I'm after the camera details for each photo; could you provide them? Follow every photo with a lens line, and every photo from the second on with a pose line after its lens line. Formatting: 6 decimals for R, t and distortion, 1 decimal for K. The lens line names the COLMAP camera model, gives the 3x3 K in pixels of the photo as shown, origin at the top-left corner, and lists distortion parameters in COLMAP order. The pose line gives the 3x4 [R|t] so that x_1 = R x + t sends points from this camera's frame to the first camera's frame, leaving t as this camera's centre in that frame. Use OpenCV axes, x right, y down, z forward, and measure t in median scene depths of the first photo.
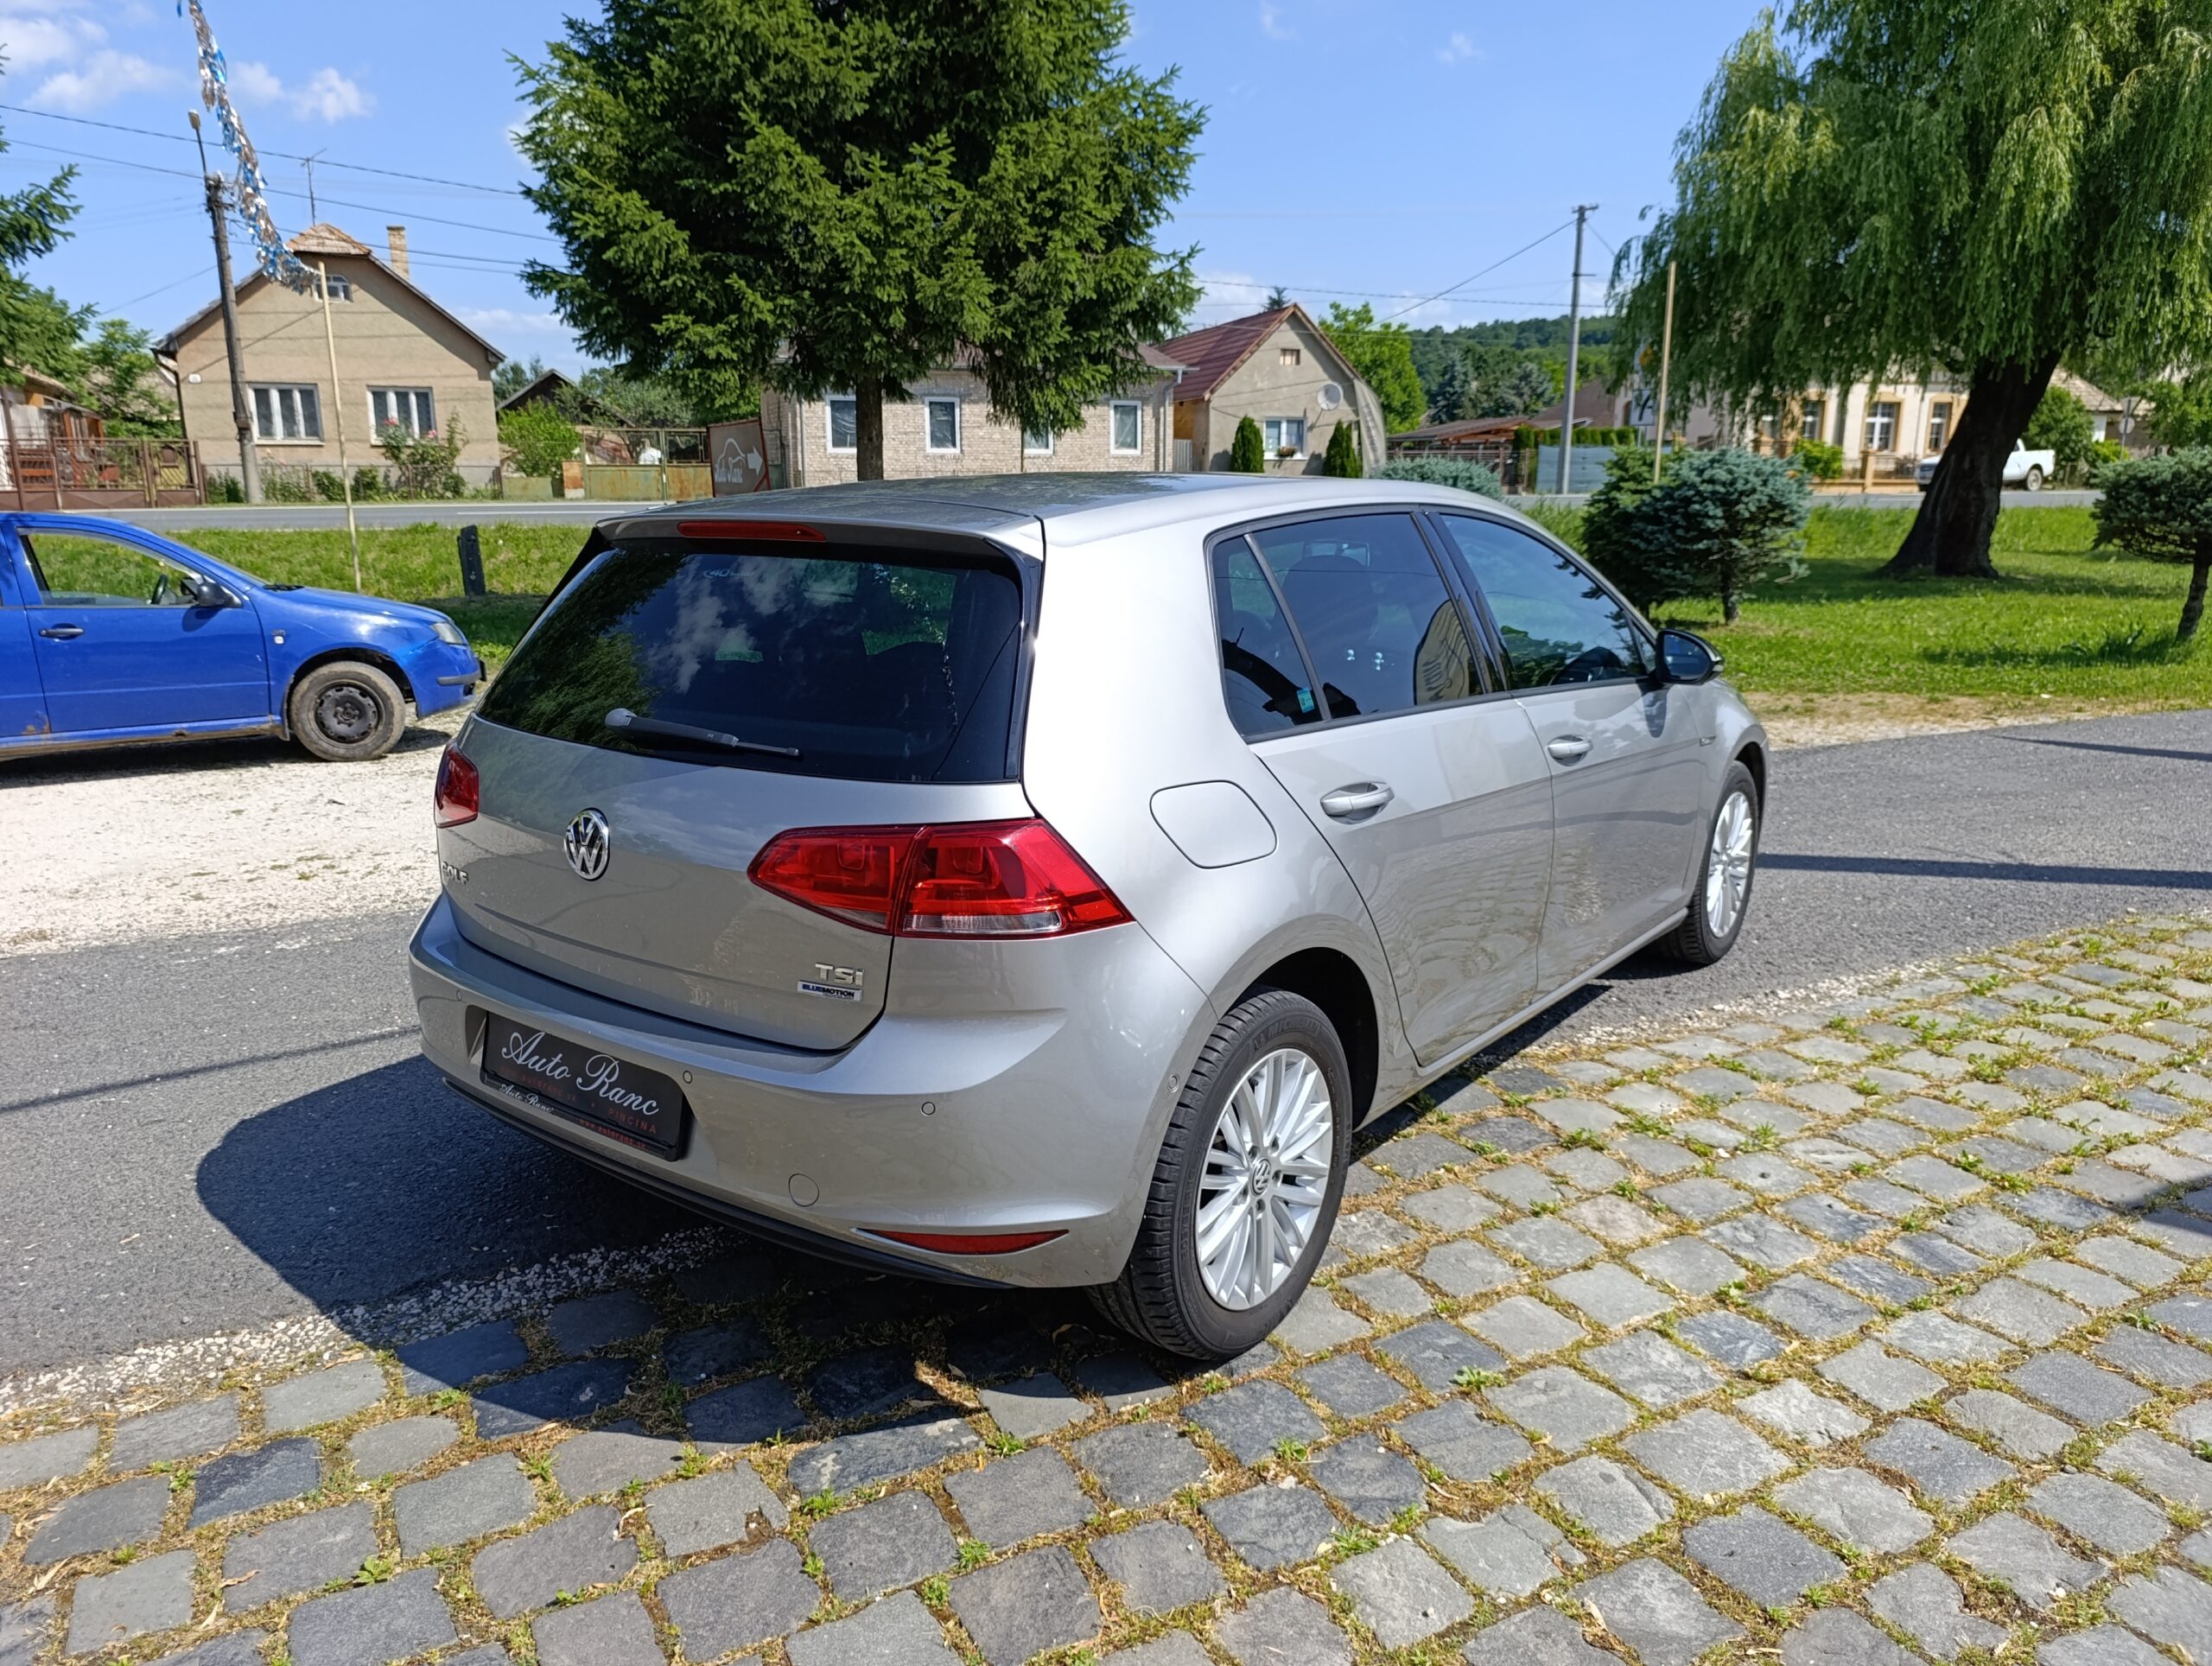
lens RADIAL K [[1532.1, 0, 1106.0], [0, 1532.1, 833.0], [0, 0, 1]] dist [0.046644, -0.026577]
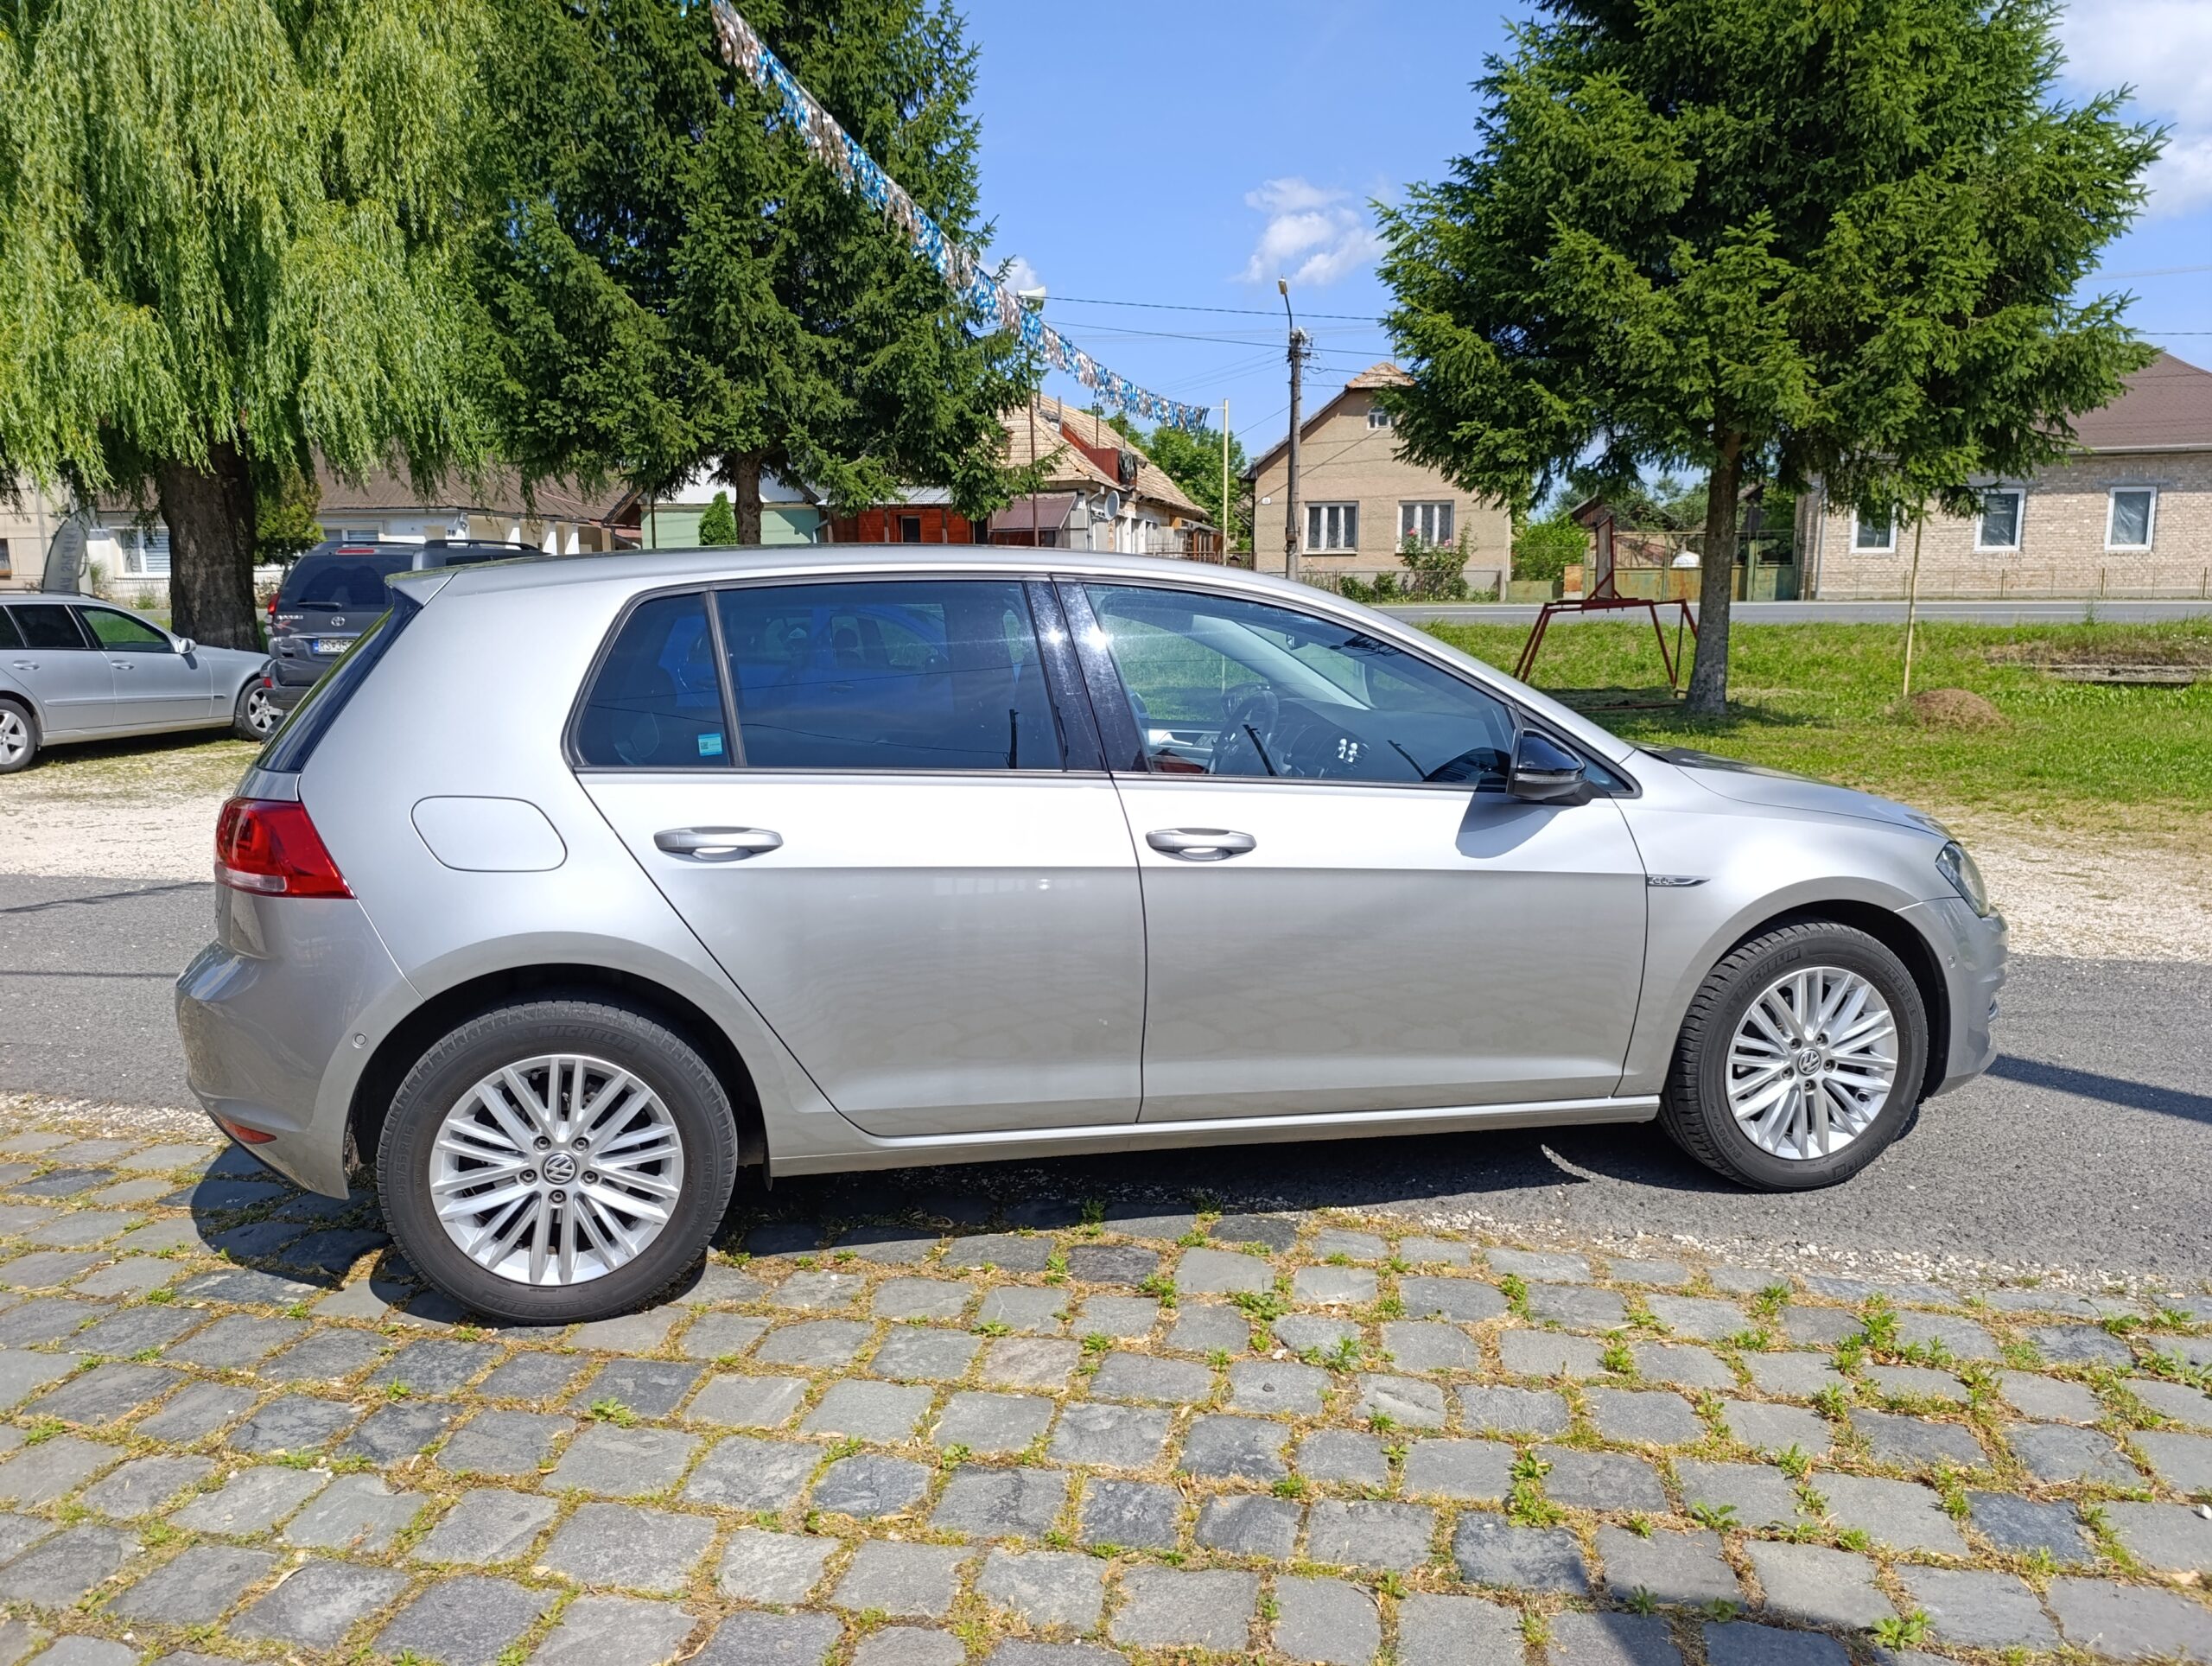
lens RADIAL K [[1532.1, 0, 1106.0], [0, 1532.1, 833.0], [0, 0, 1]] dist [0.046644, -0.026577]
pose [[0.792632, 0.101684, -0.601161, 0.164896], [-0.140697, 0.989888, -0.018073, -0.008069], [0.593244, 0.098907, 0.798924, 0.050095]]
